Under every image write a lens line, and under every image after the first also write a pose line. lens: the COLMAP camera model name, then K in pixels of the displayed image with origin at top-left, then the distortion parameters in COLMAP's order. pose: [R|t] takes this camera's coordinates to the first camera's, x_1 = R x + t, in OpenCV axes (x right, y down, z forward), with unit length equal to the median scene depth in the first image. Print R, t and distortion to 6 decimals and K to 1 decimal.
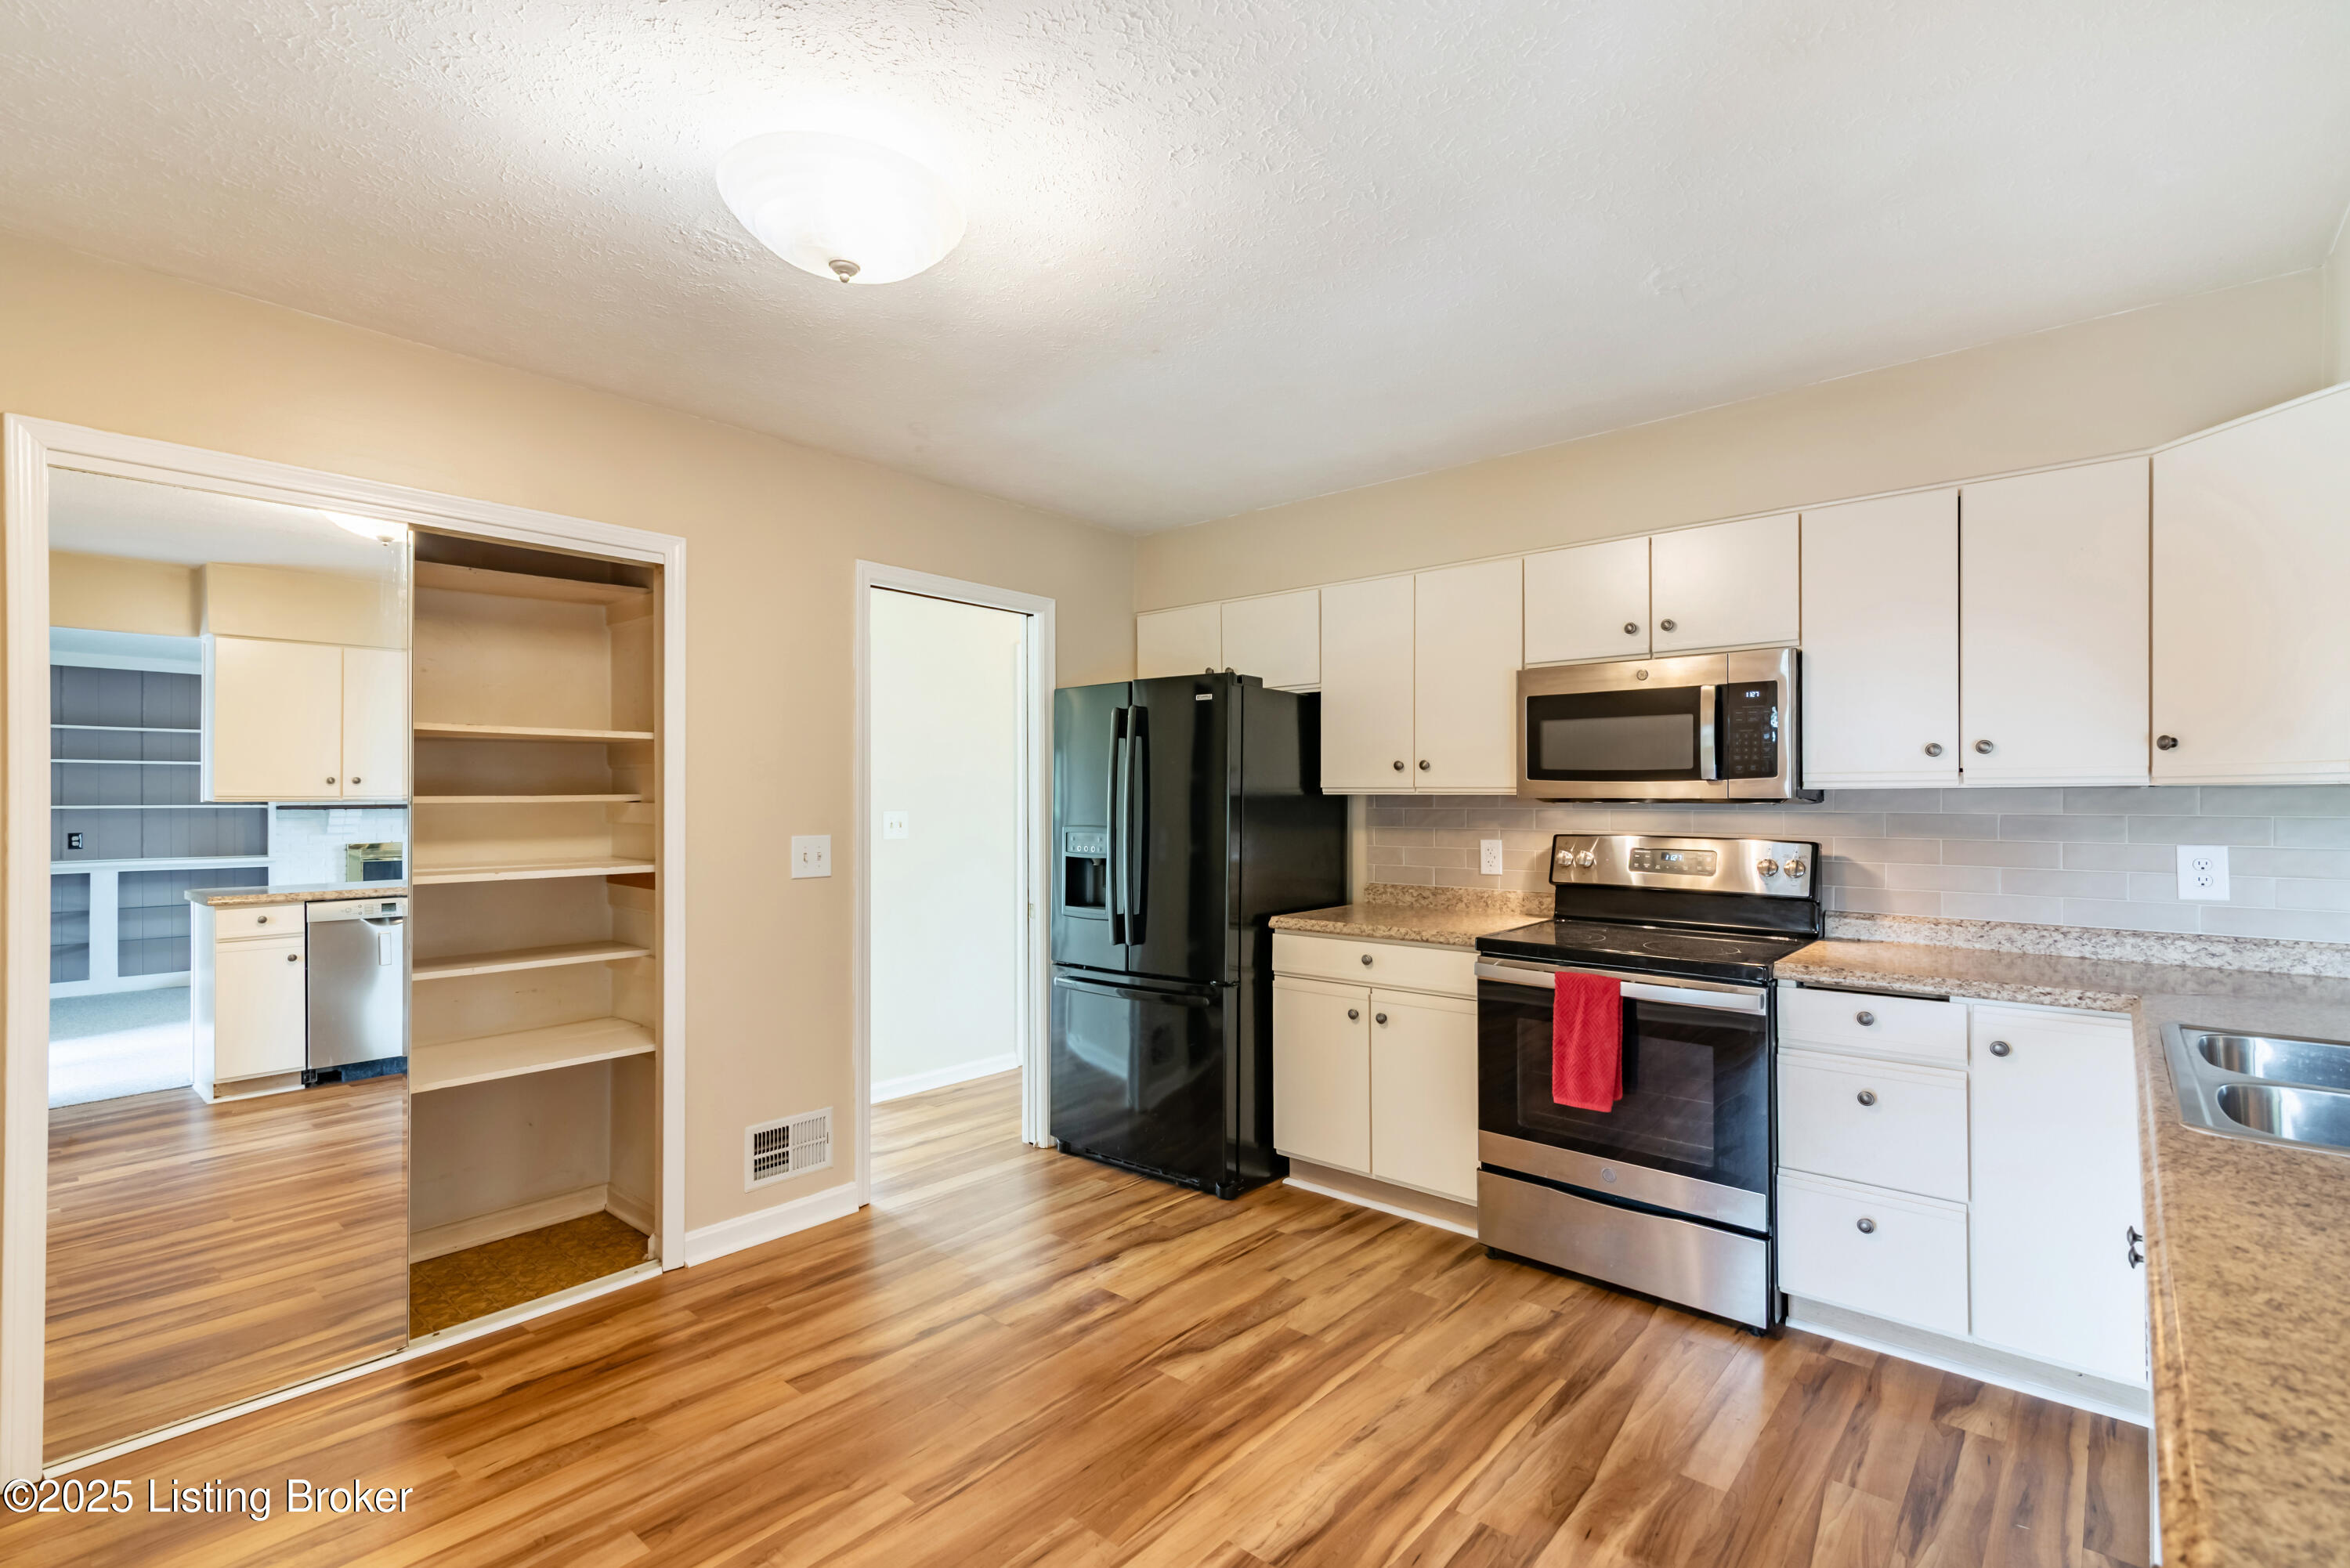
lens RADIAL K [[1065.1, 0, 1170.0], [0, 1065.1, 793.1], [0, 0, 1]] dist [0.010765, 0.000101]
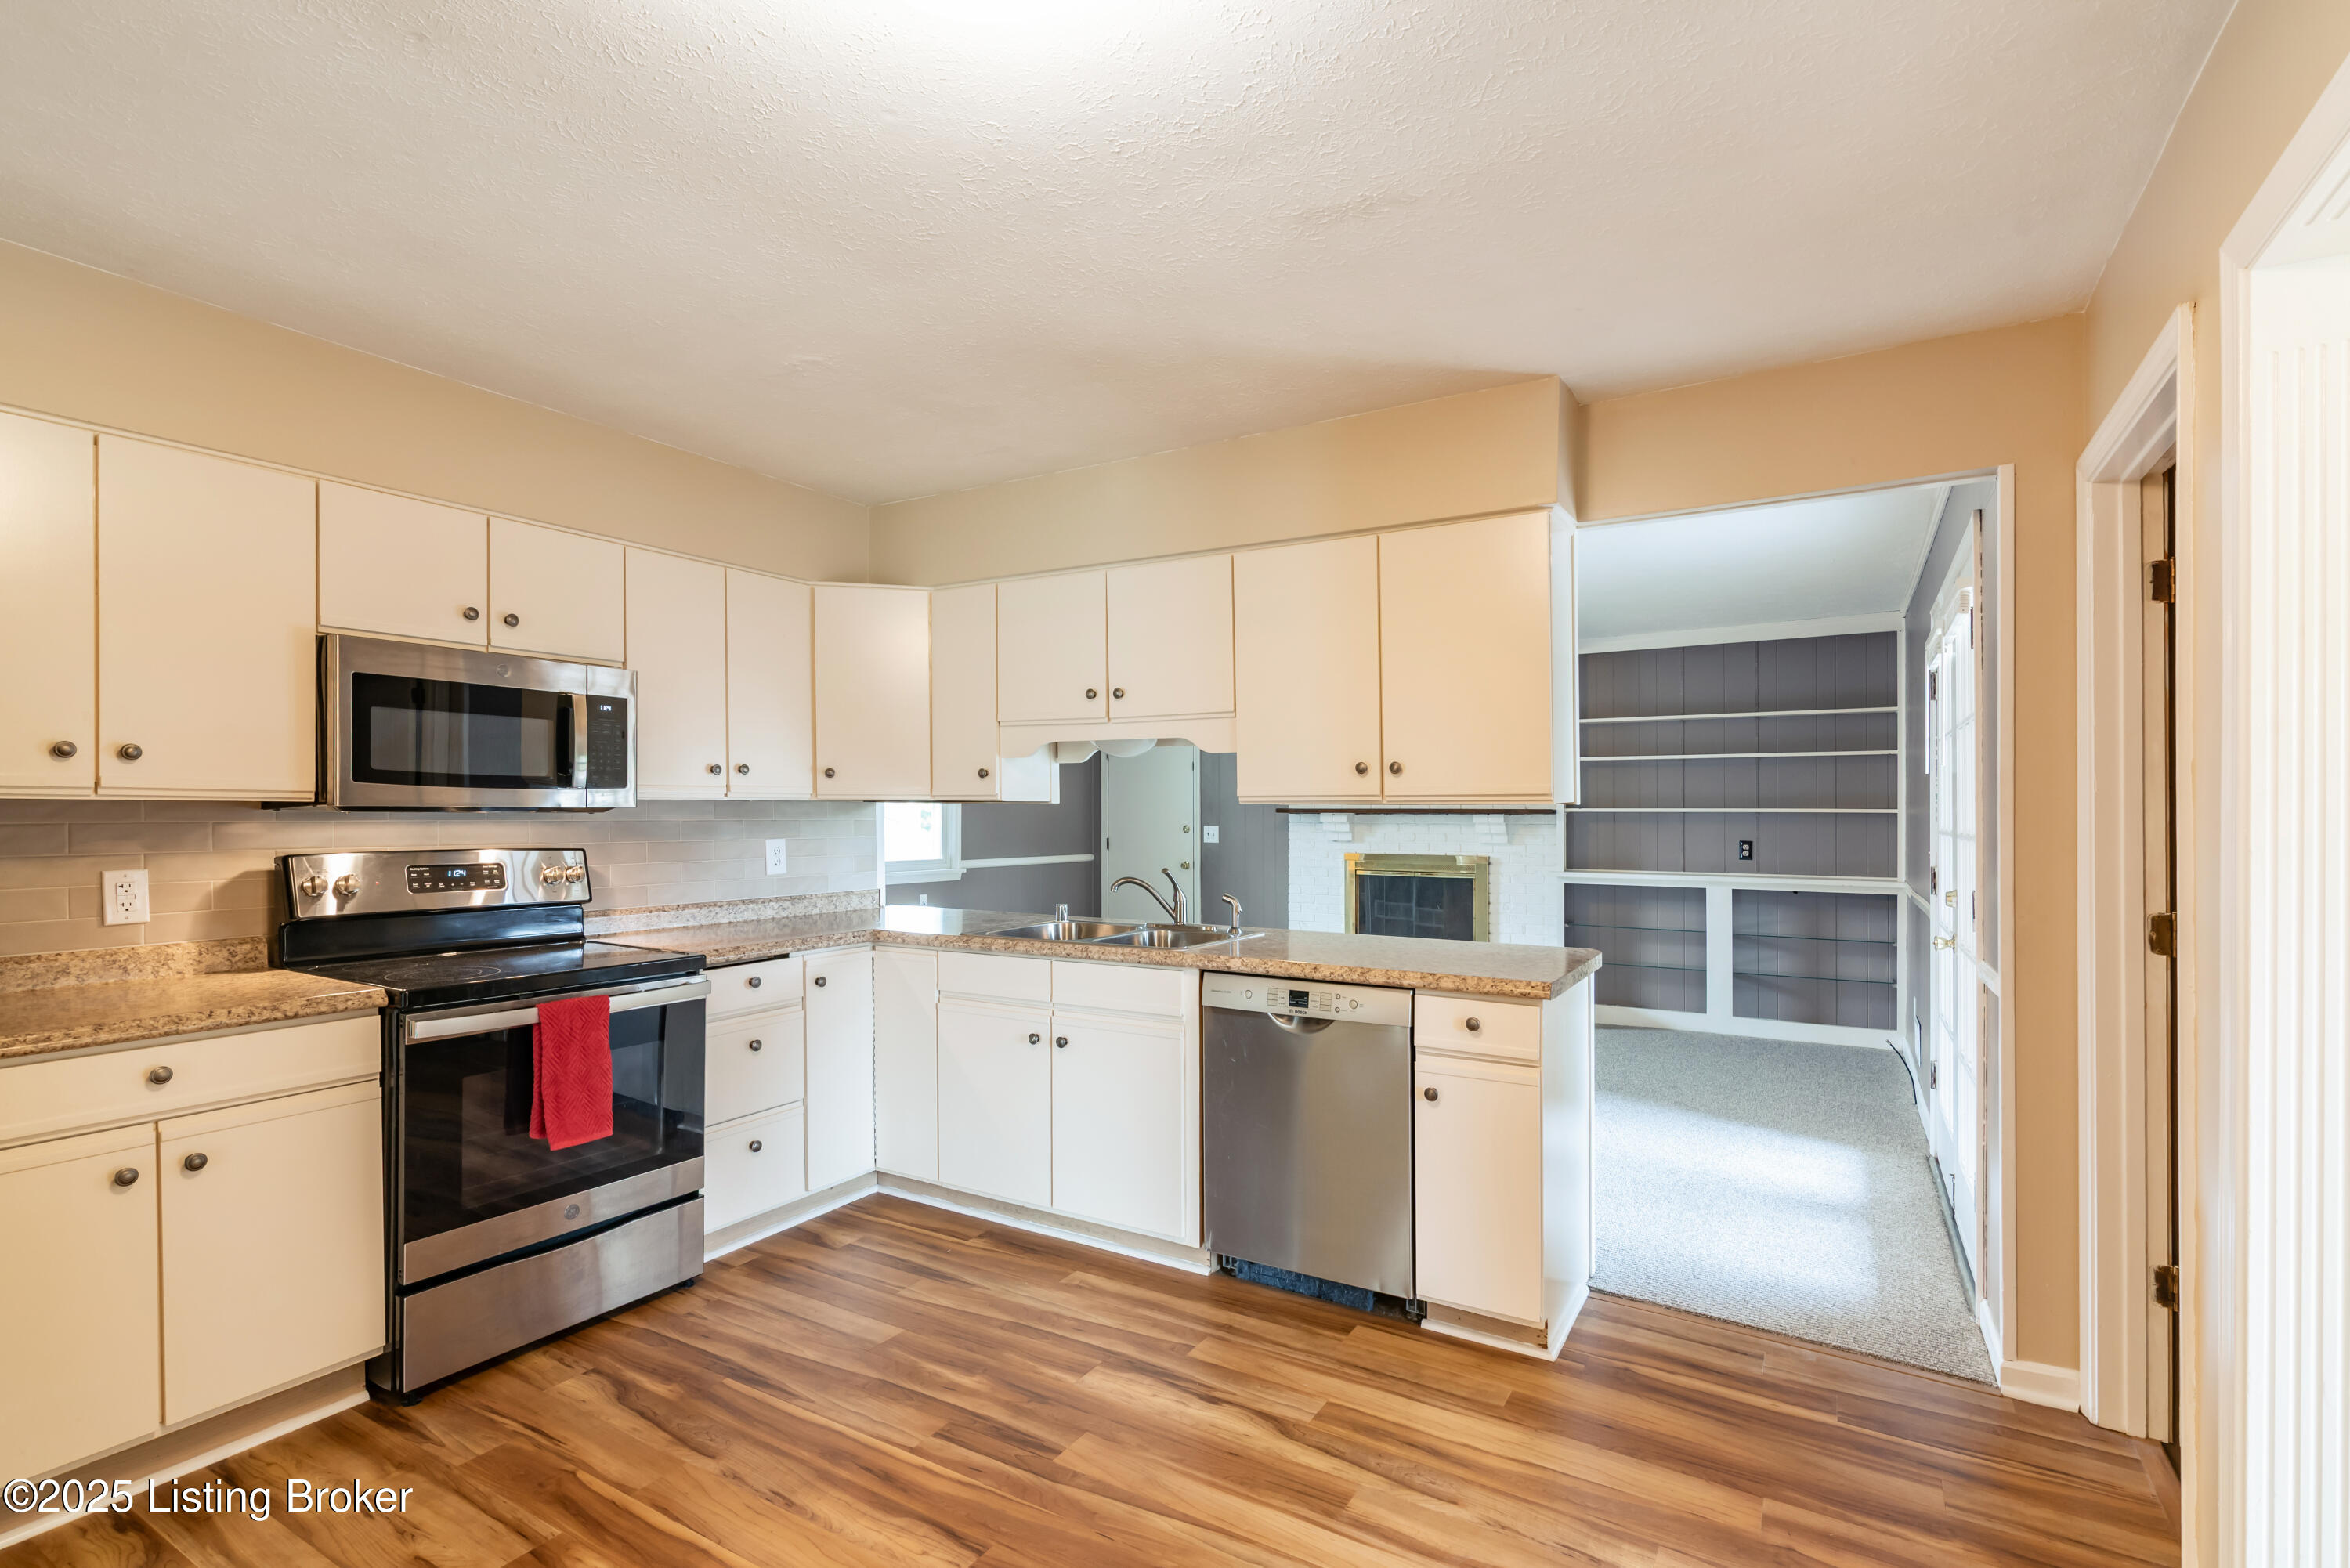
lens RADIAL K [[1107.9, 0, 1186.3], [0, 1107.9, 805.3], [0, 0, 1]] dist [-0.001876, 0.000008]
pose [[-0.190913, 0.005345, 0.981592, -0.694918], [-0.004347, 0.999971, -0.006290, 0.007893], [-0.981597, -0.005468, -0.190884, 0.717019]]
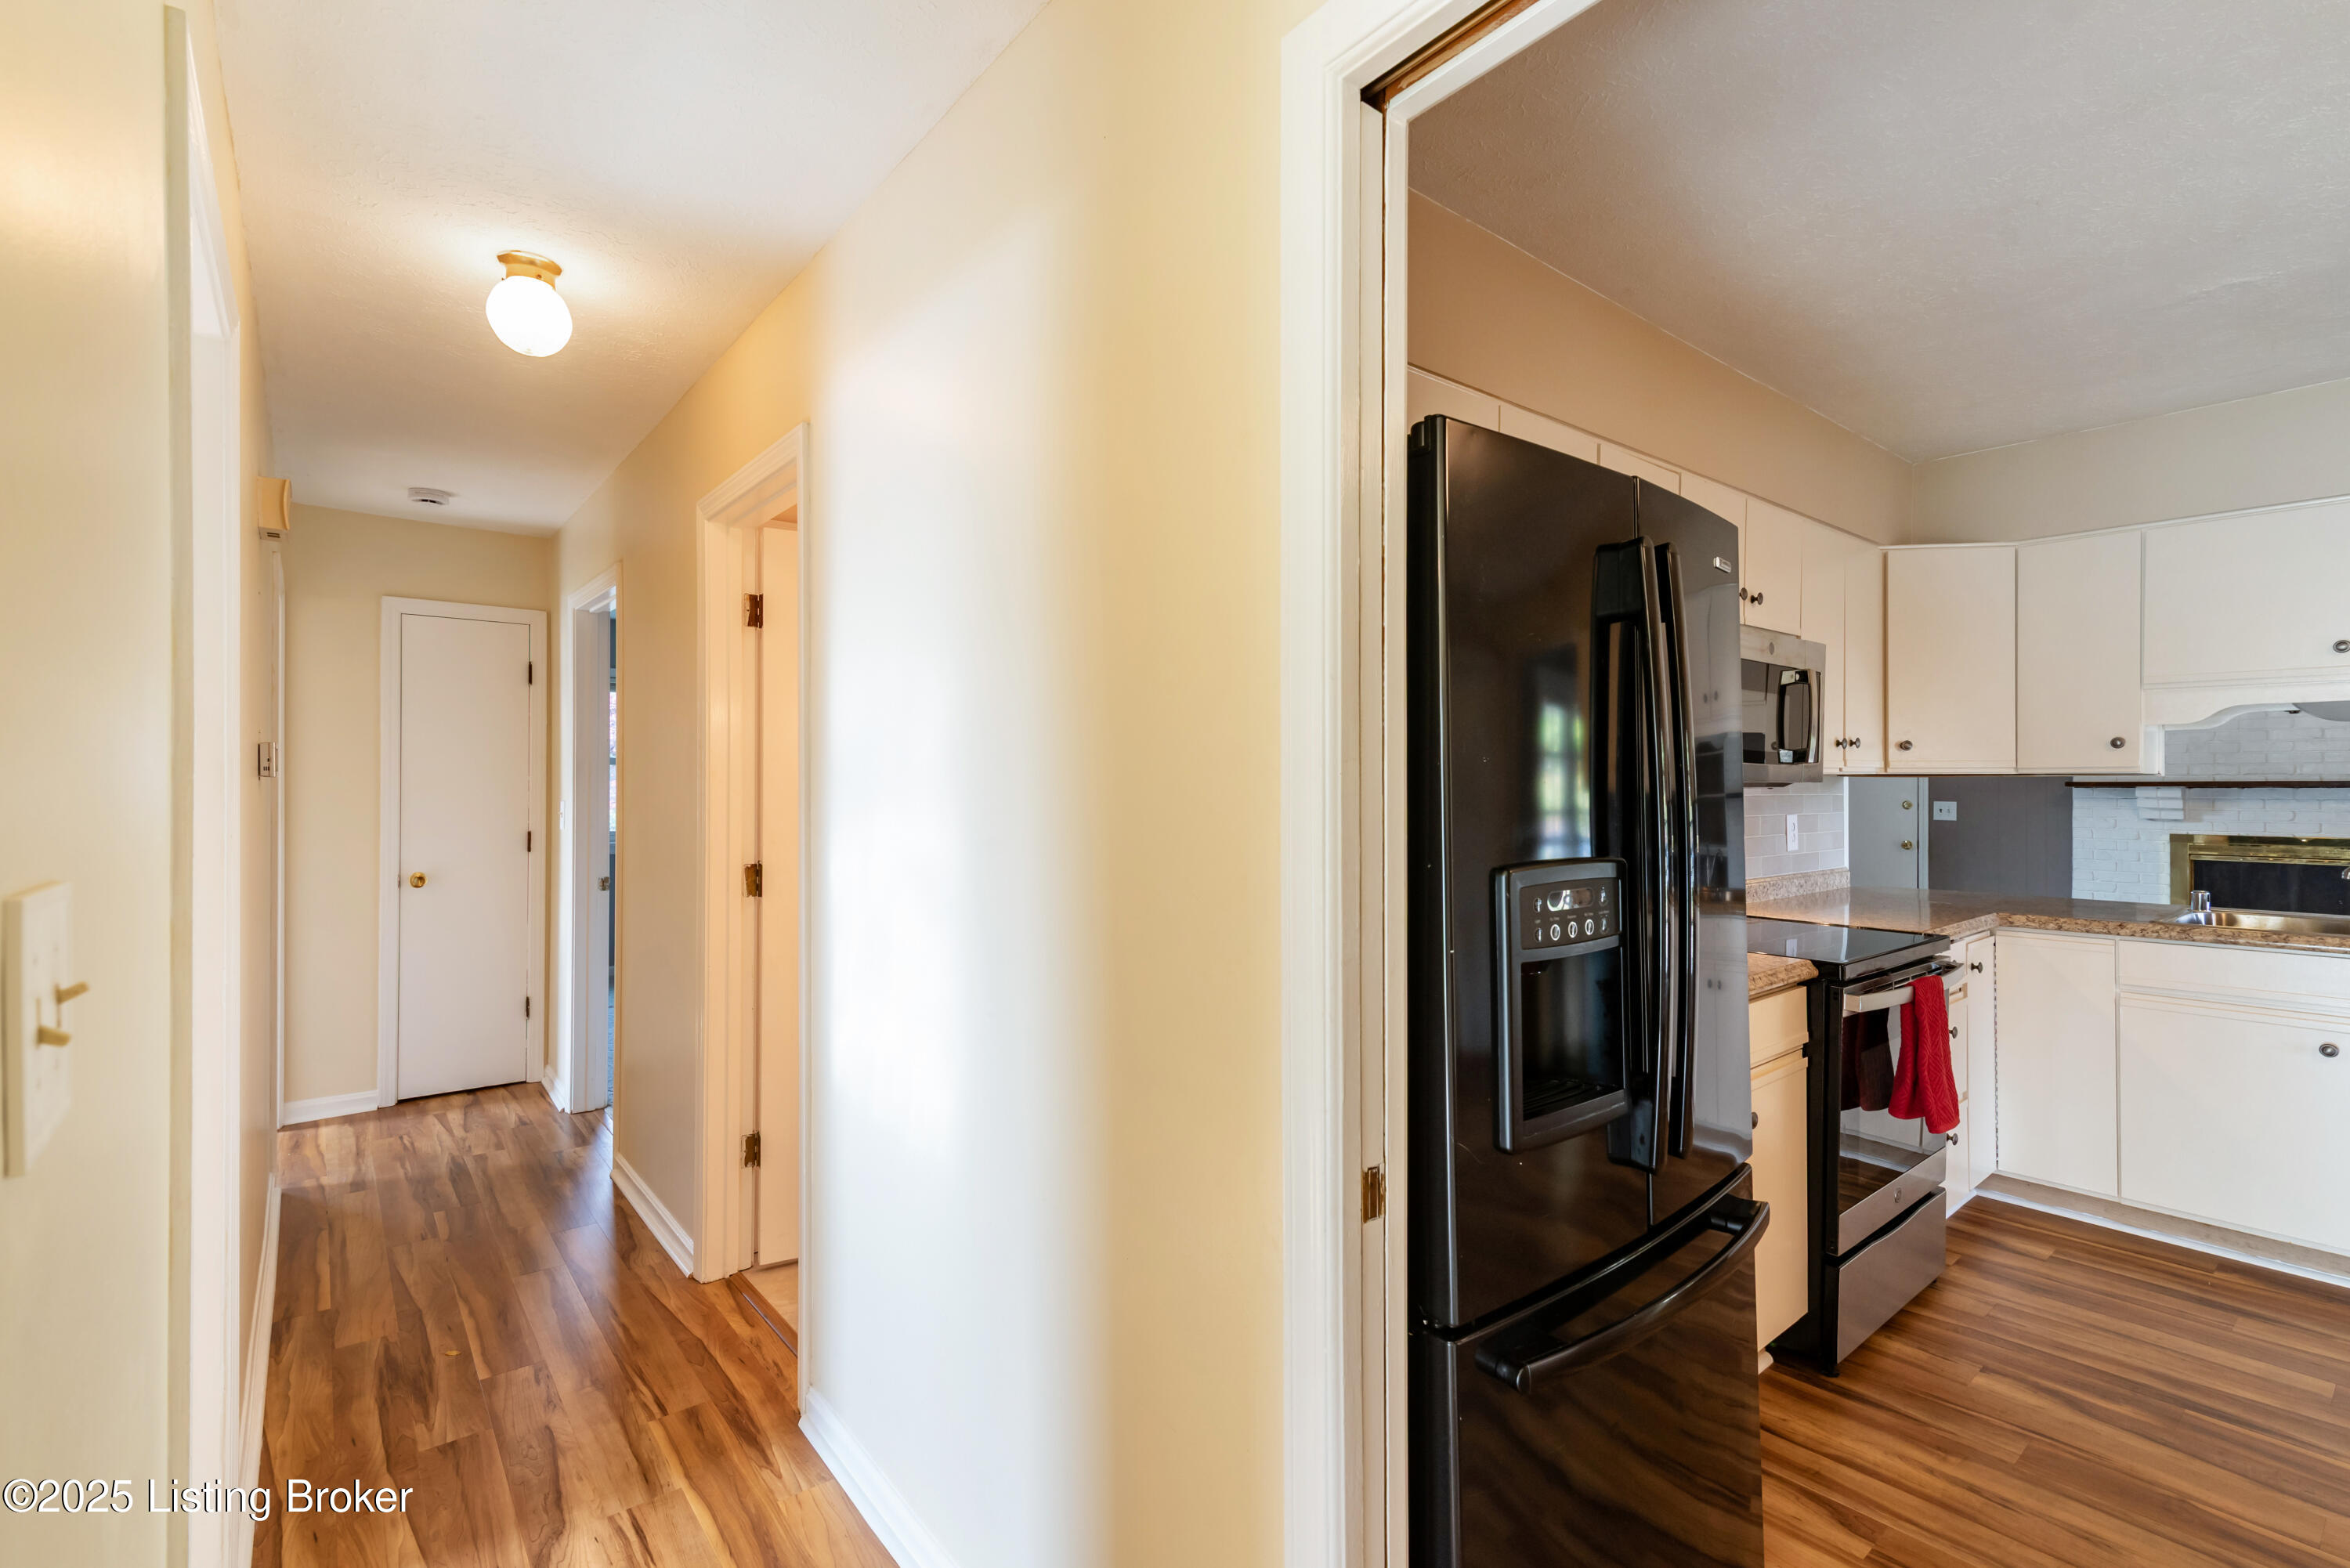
lens RADIAL K [[1065.1, 0, 1170.0], [0, 1065.1, 793.1], [0, 0, 1]] dist [0.010765, 0.000101]
pose [[0.165806, -0.005815, 0.986141, -0.639895], [-0.001850, 0.999979, 0.006207, 0.011451], [-0.986157, -0.002853, 0.165792, 1.584703]]
